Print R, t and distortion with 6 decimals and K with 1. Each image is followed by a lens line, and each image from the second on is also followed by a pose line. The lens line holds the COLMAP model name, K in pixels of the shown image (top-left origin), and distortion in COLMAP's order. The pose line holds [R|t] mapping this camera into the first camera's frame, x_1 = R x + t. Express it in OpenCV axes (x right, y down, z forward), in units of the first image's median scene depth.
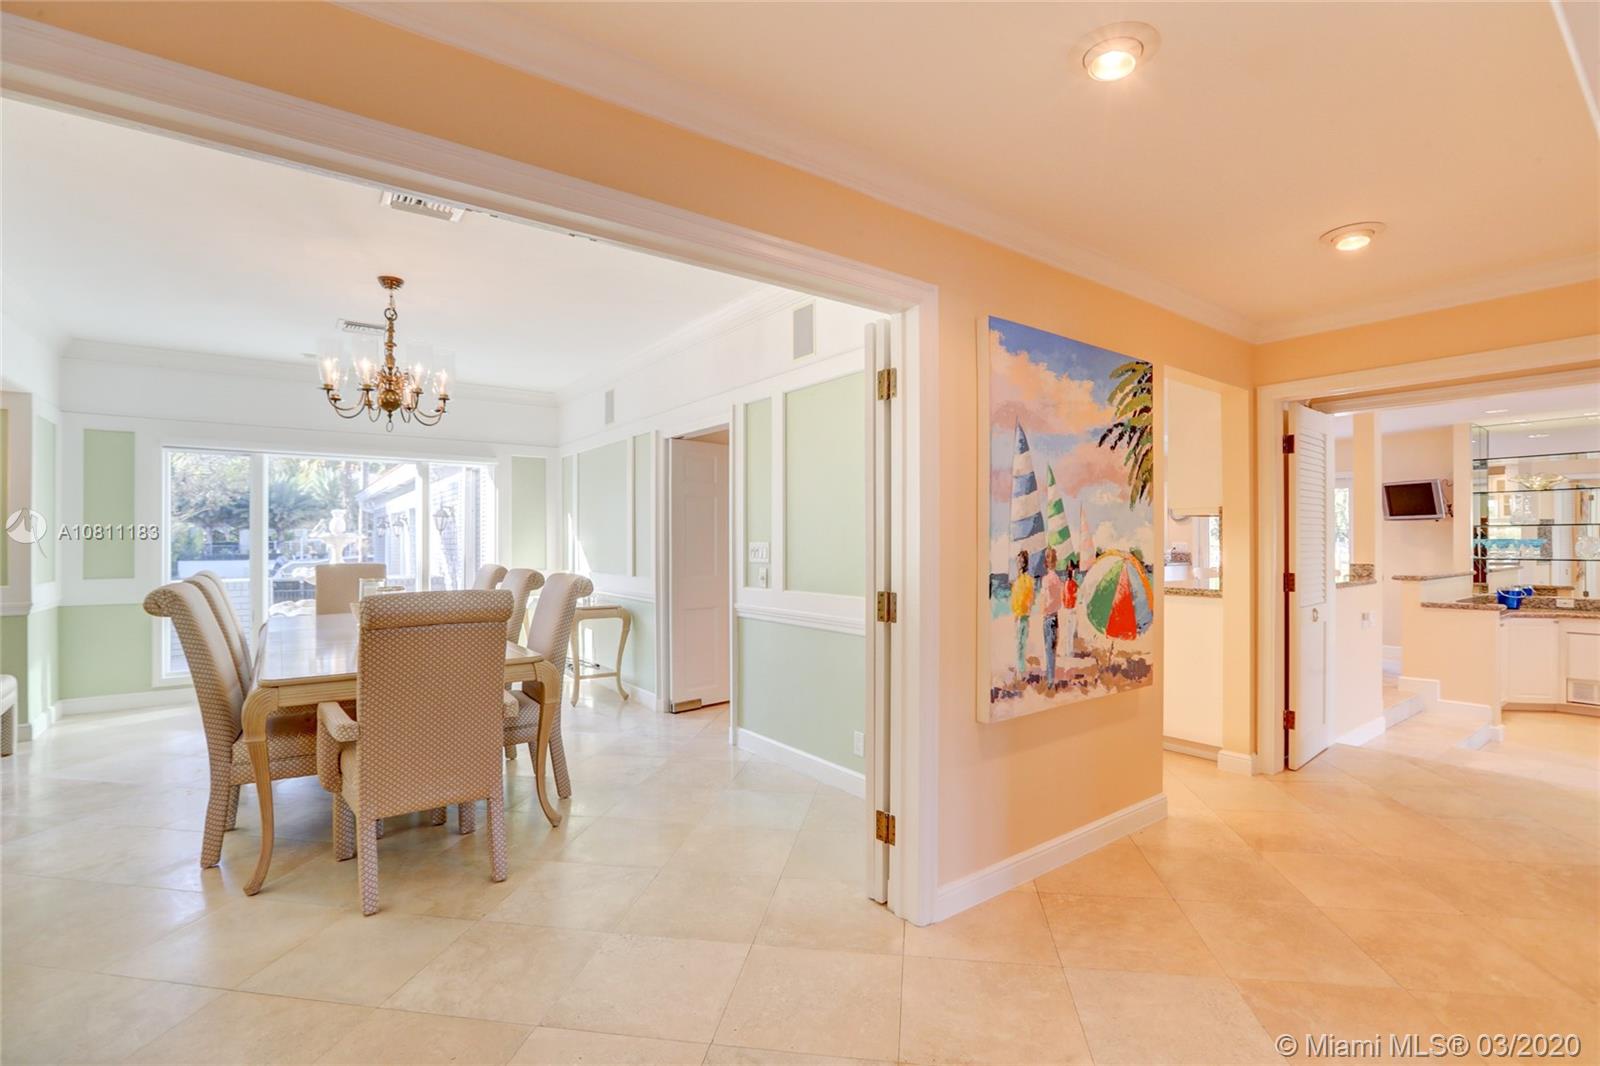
lens RADIAL K [[744.1, 0, 808.6], [0, 744.1, 536.0], [0, 0, 1]] dist [-0.031502, 0.014460]
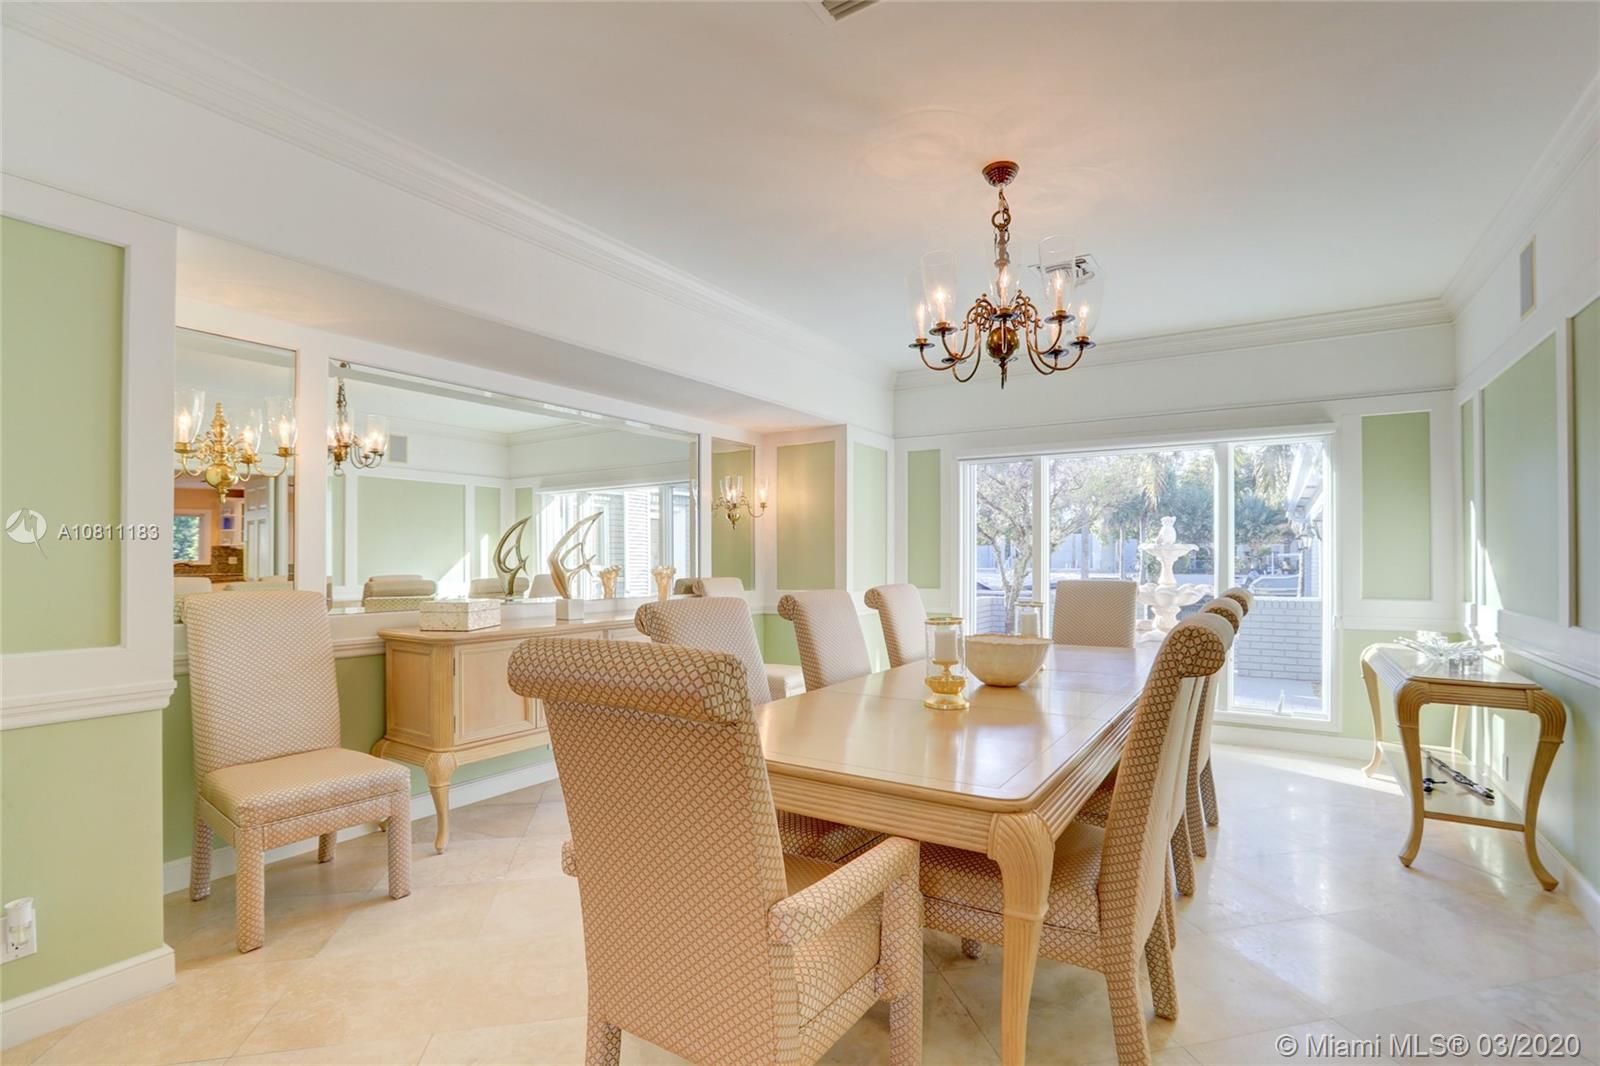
lens RADIAL K [[738.1, 0, 811.9], [0, 738.1, 556.5], [0, 0, 1]] dist [-0.025886, 0.000538]
pose [[0.365897, -0.000051, -0.930655, 0.002978], [0.006264, 0.999977, 0.002408, 0.008322], [0.930634, -0.006710, 0.365889, 0.445778]]
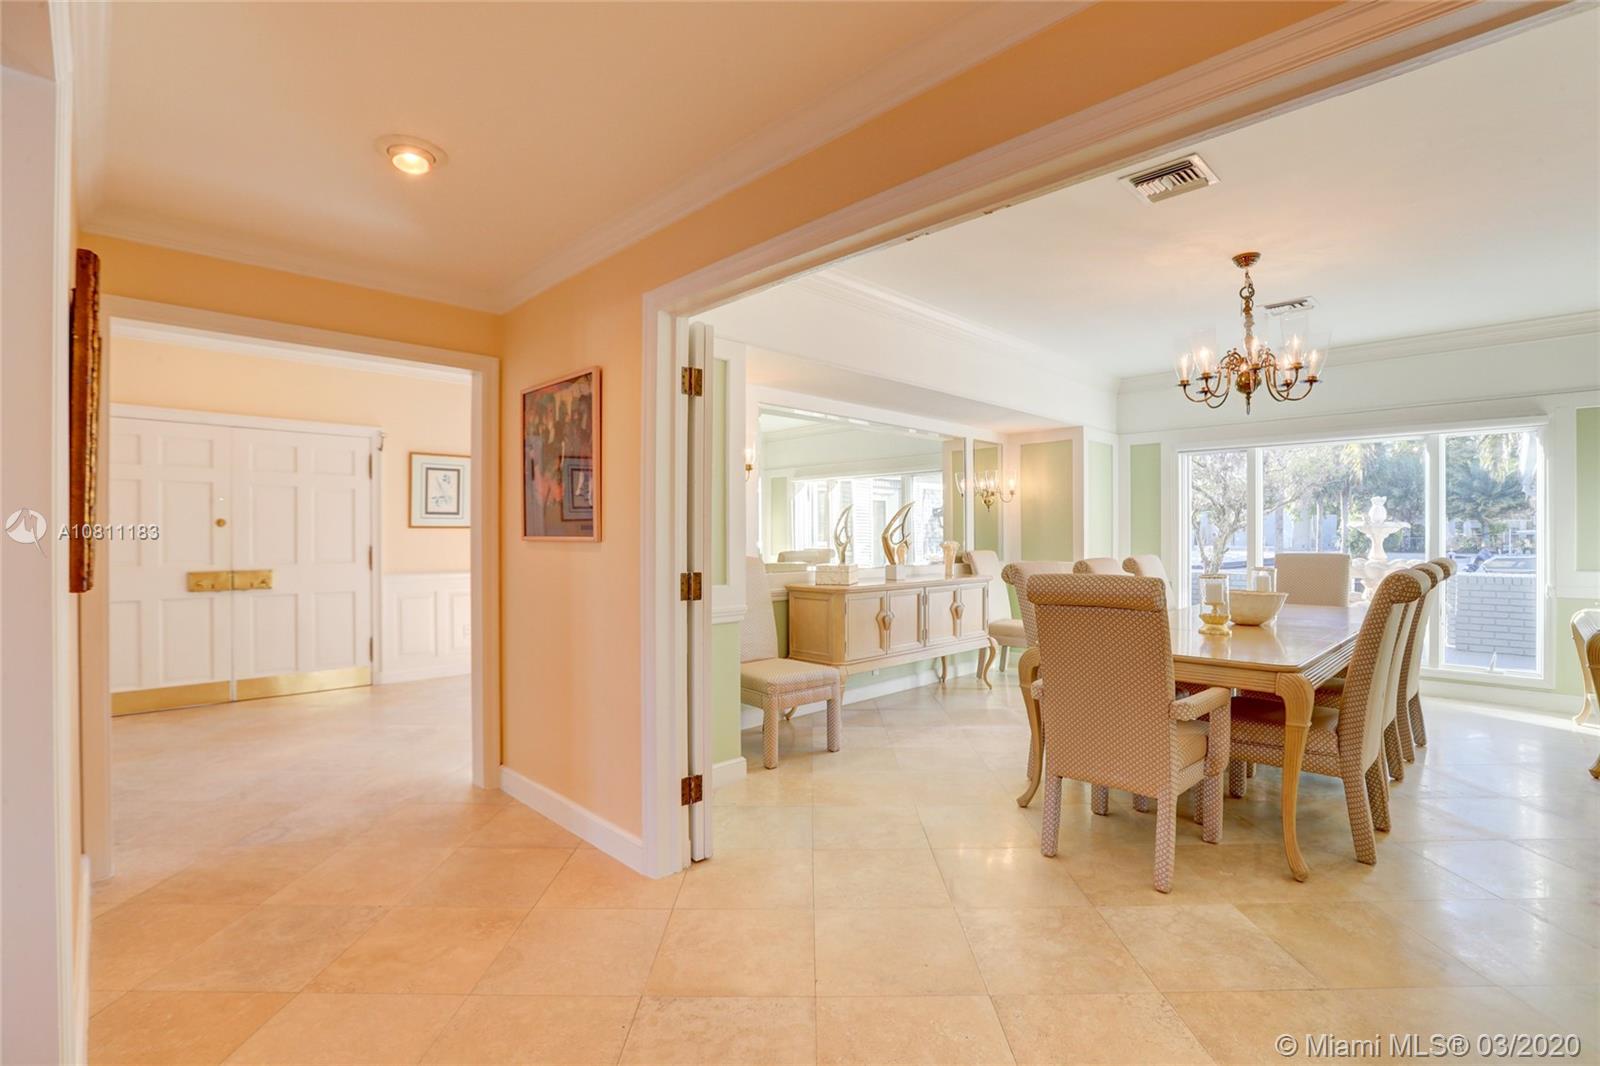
lens RADIAL K [[744.1, 0, 808.6], [0, 744.1, 536.0], [0, 0, 1]] dist [-0.031502, 0.014460]
pose [[0.168771, 0.001922, -0.985653, 0.215085], [0.008204, 0.999961, 0.003354, 0.006475], [0.985621, -0.008652, 0.168748, 0.208099]]
